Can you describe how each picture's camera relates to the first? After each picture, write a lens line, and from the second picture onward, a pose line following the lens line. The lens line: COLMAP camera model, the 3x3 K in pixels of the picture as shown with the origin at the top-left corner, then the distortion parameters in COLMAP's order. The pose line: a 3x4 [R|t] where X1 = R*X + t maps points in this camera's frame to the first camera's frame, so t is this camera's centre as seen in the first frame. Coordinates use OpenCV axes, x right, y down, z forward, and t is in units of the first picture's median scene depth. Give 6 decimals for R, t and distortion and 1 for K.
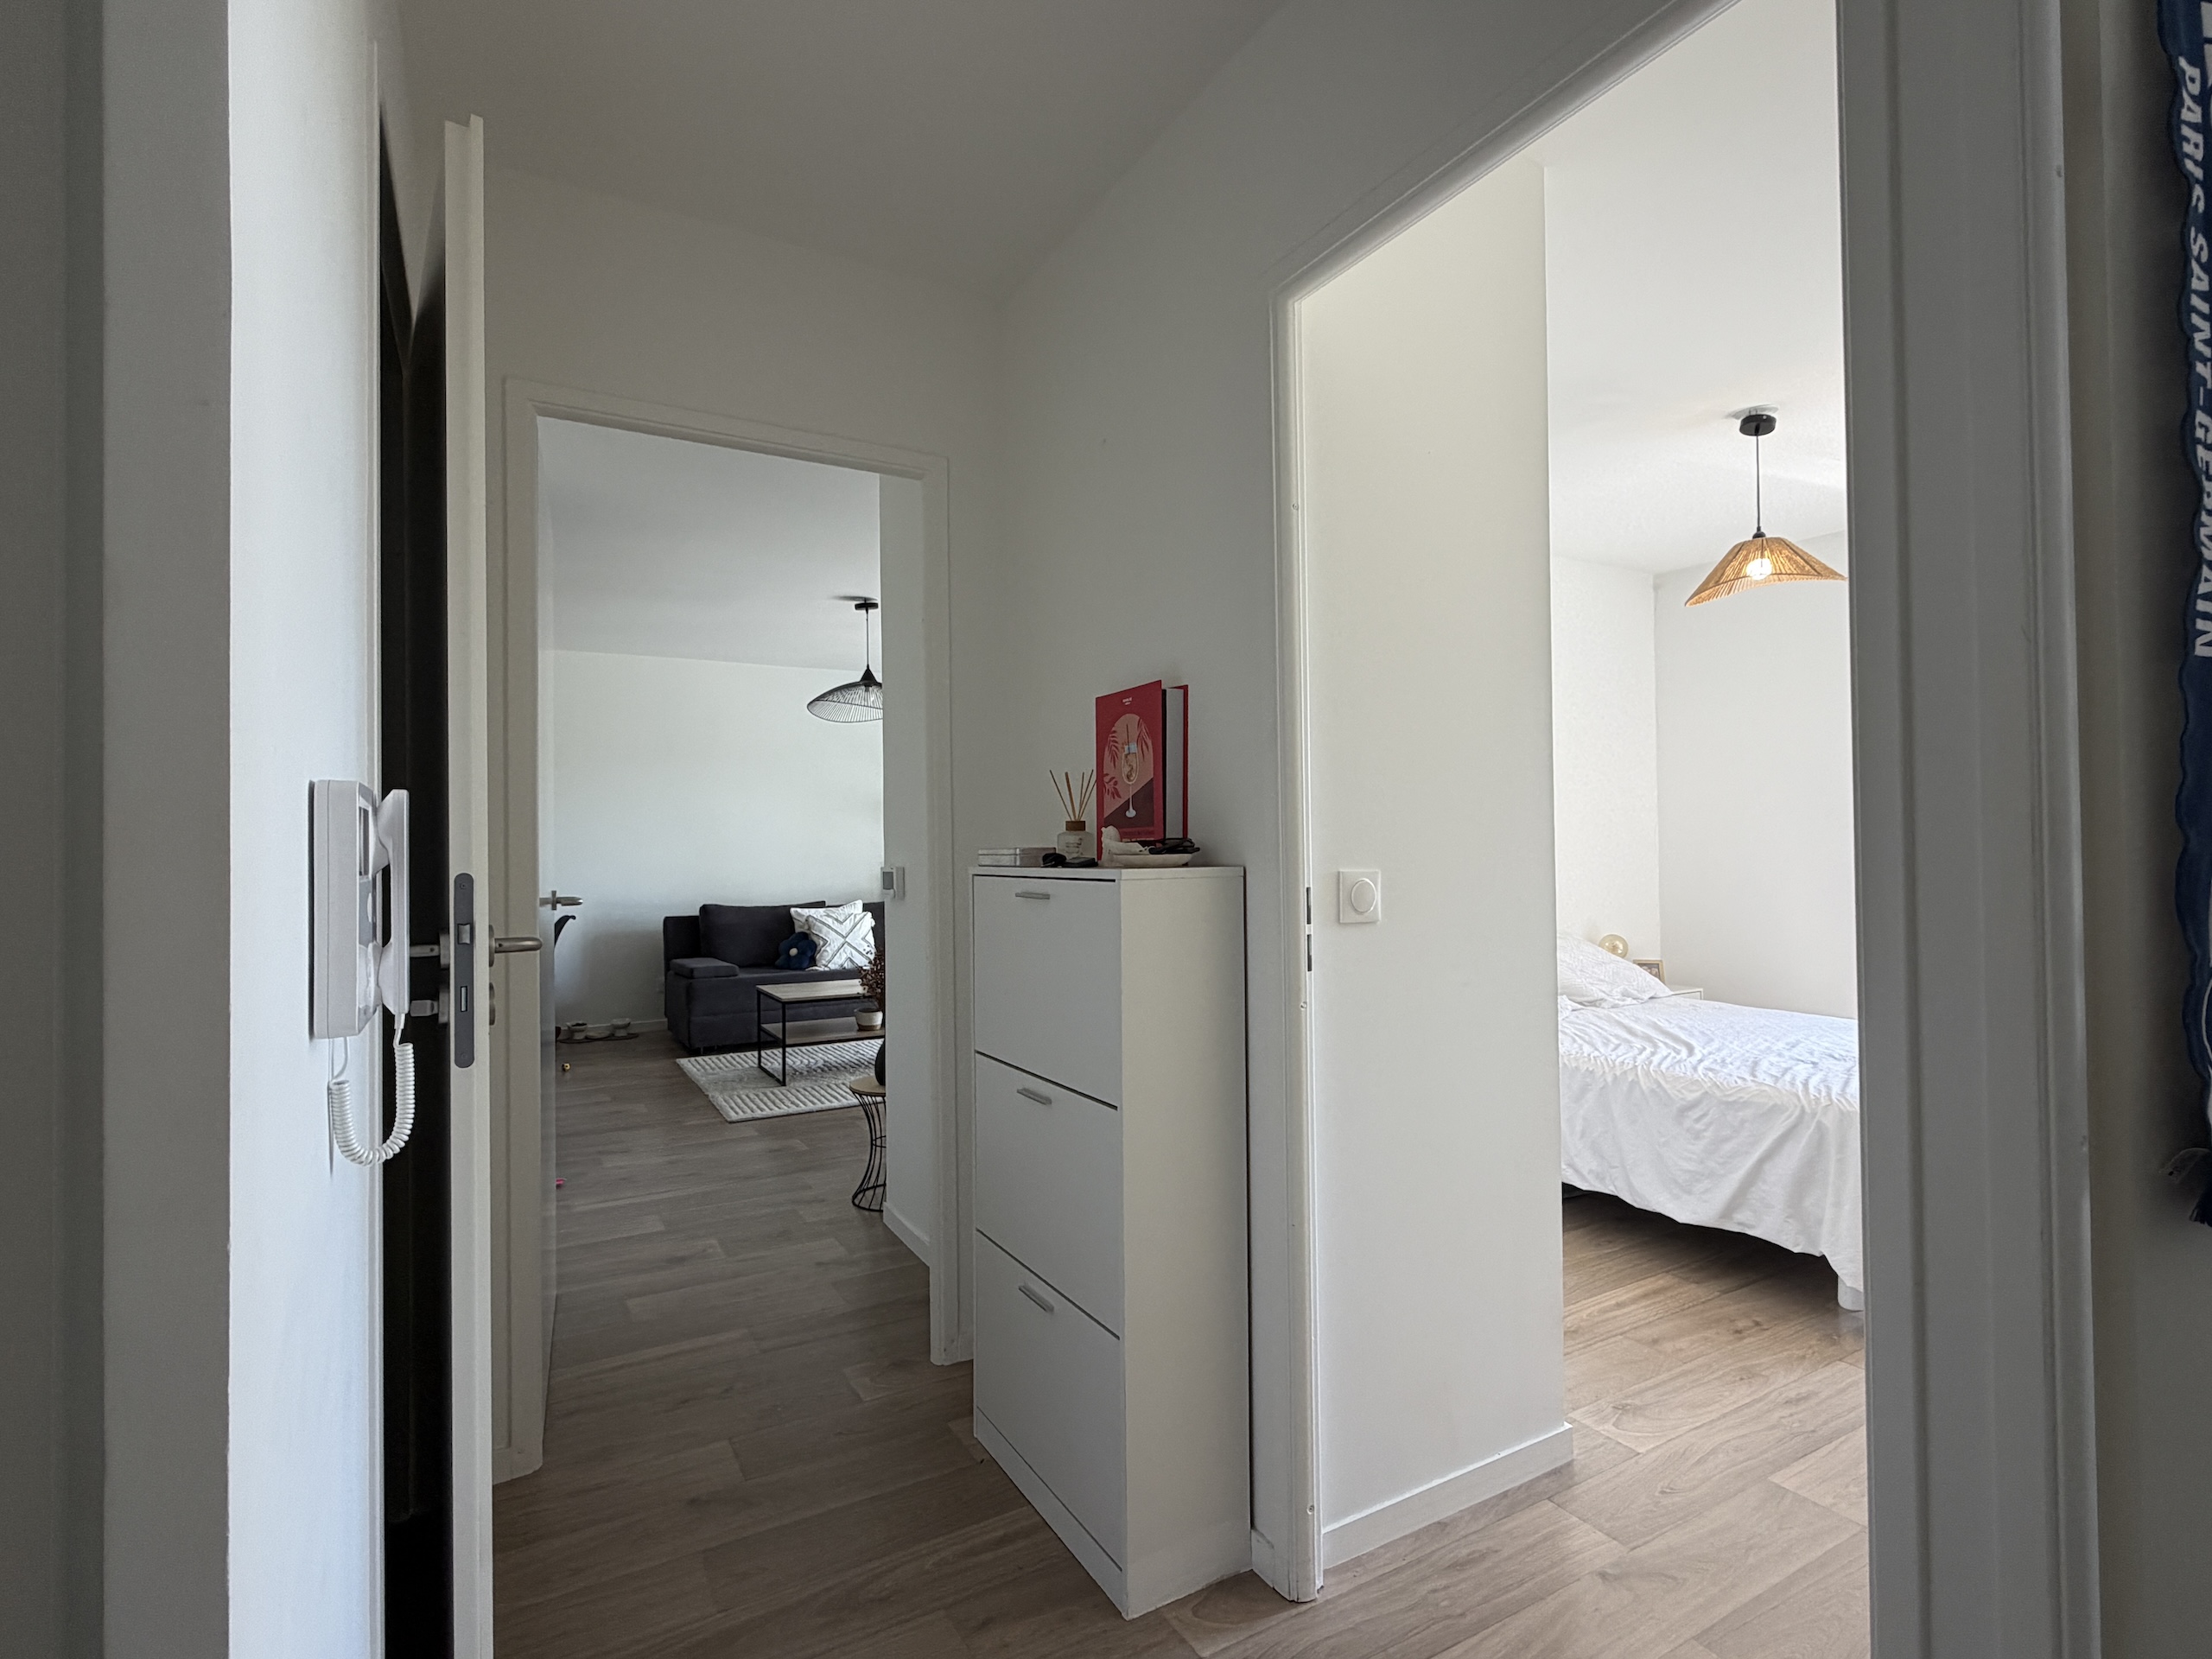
lens RADIAL K [[1072.6, 0, 1110.3], [0, 1072.6, 841.8], [0, 0, 1]] dist [0.000450, 0.000218]
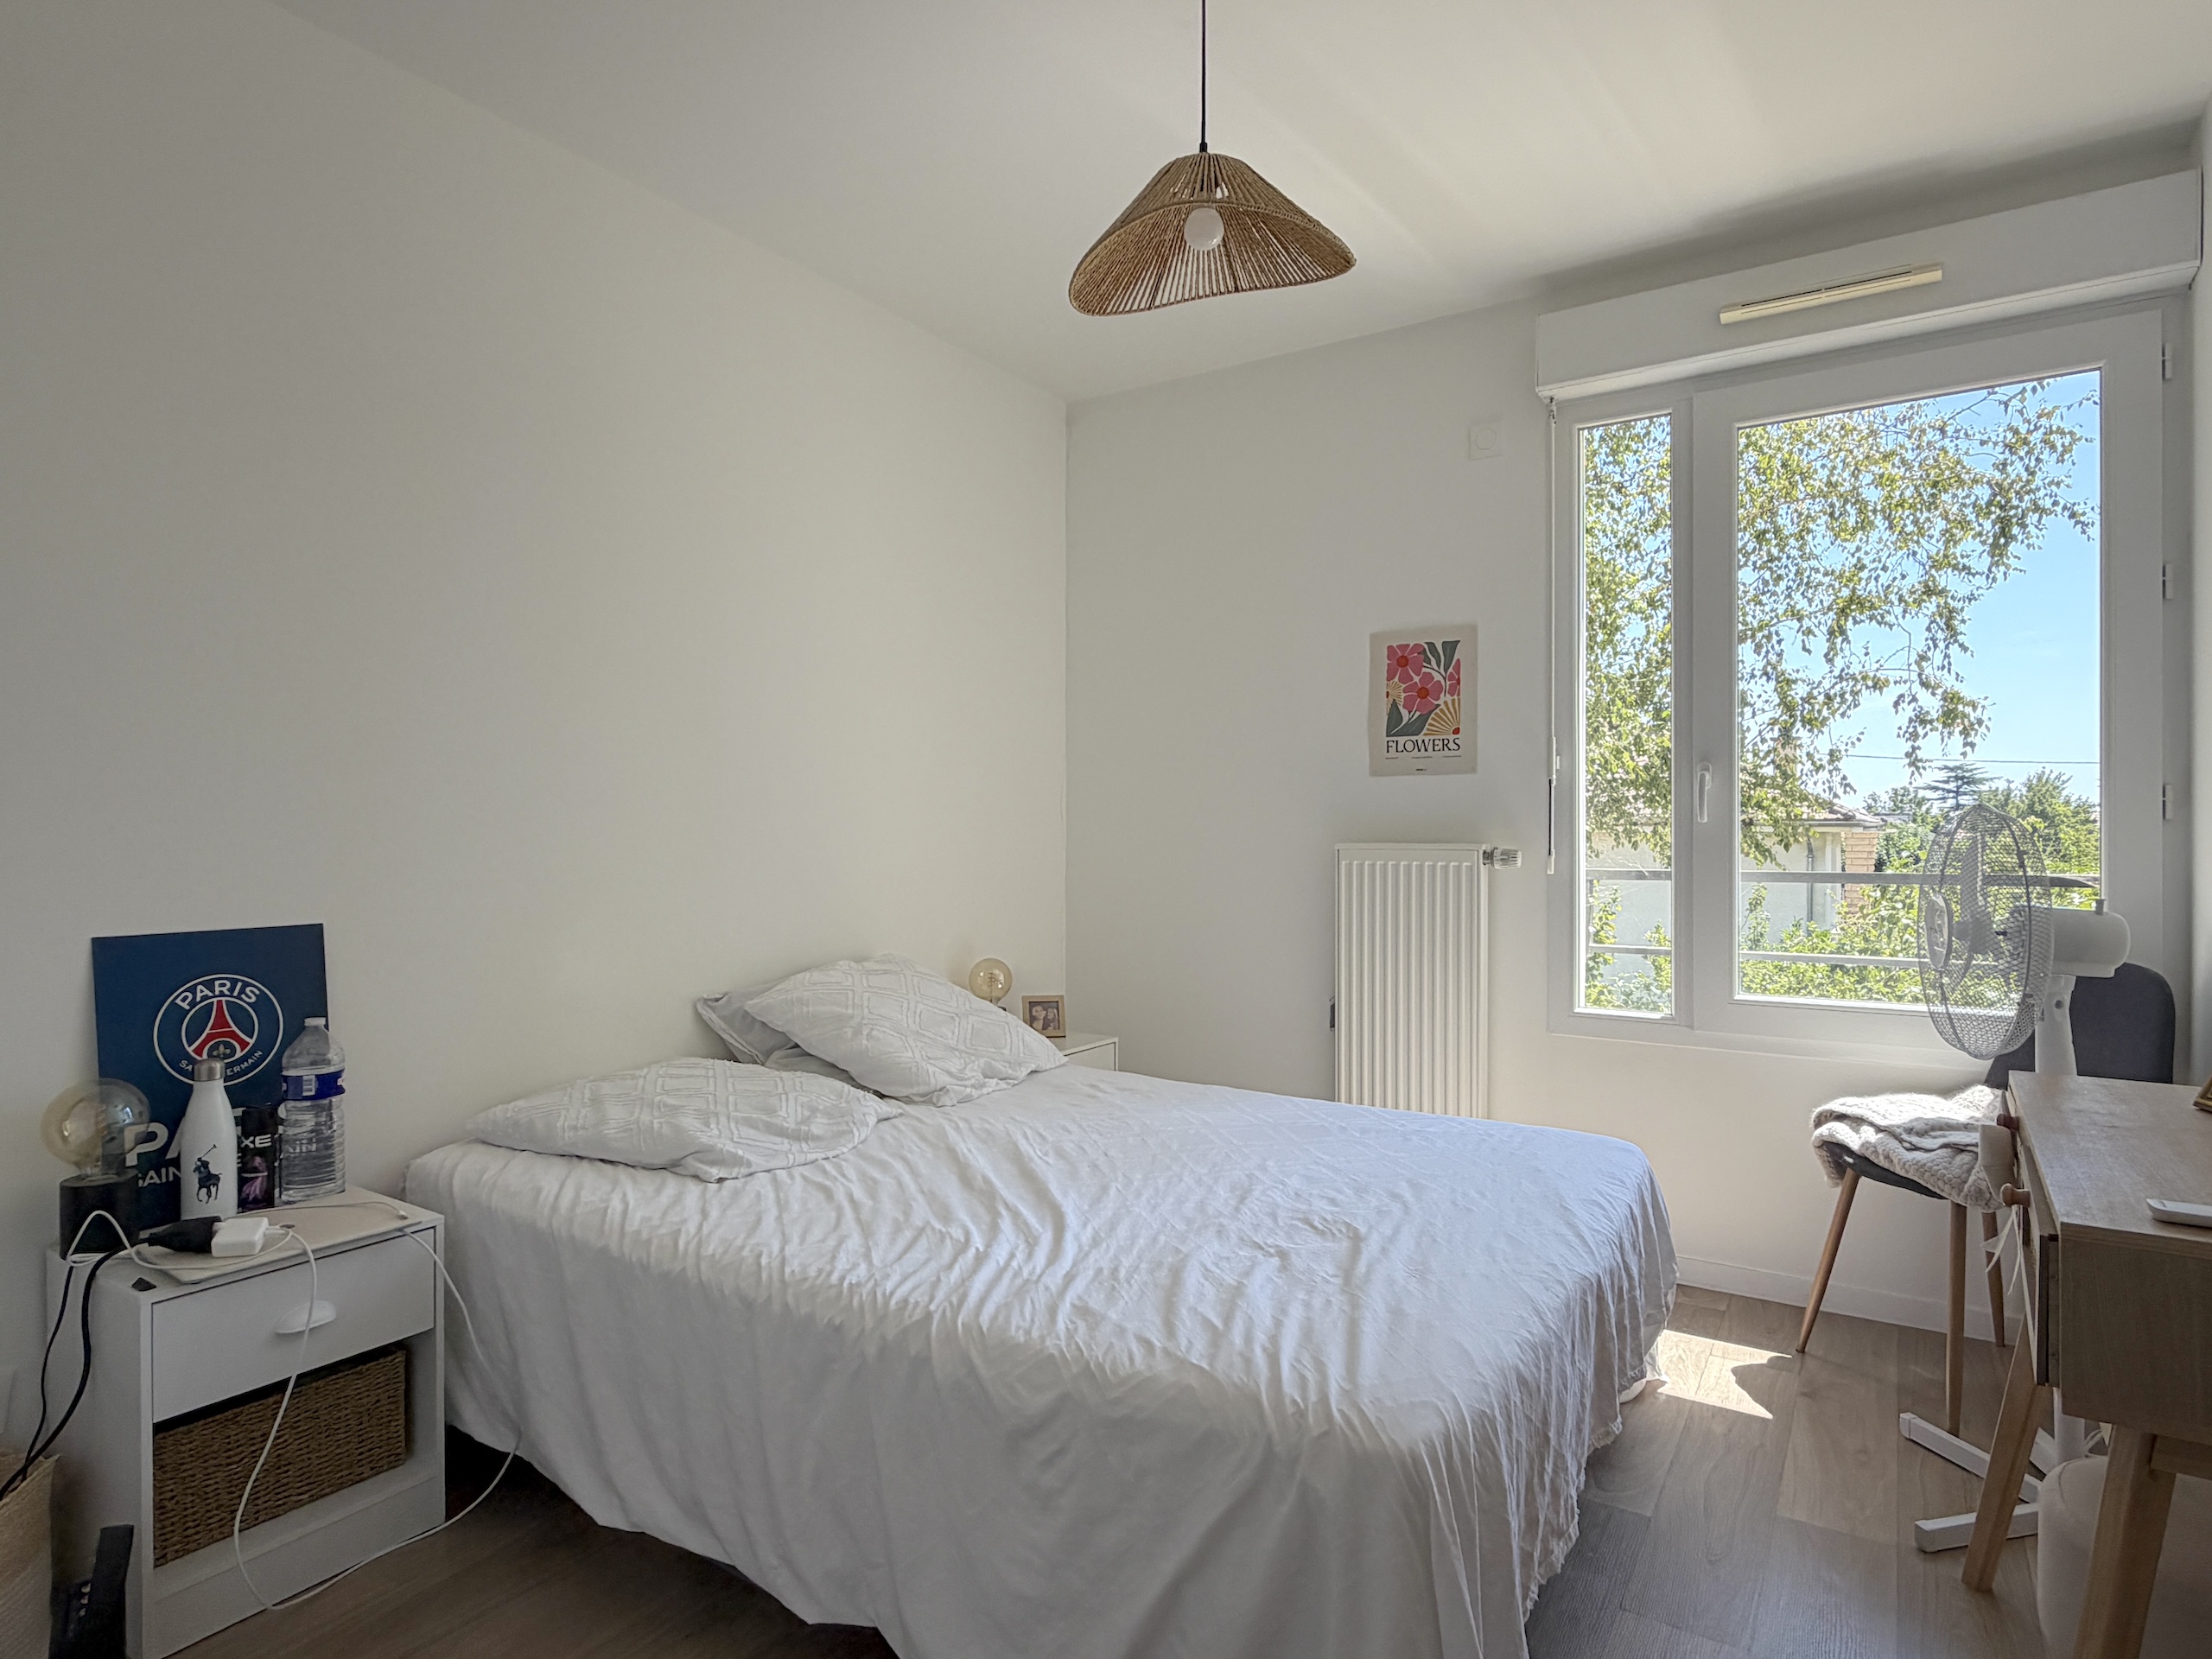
lens RADIAL K [[1231.9, 0, 1102.9], [0, 1231.9, 833.3], [0, 0, 1]] dist [-0.001560, -0.000283]
pose [[0.894890, 0.013651, 0.446079, 0.331874], [-0.016715, 0.999856, 0.002935, 0.017988], [-0.445975, -0.010083, 0.894989, 0.537858]]
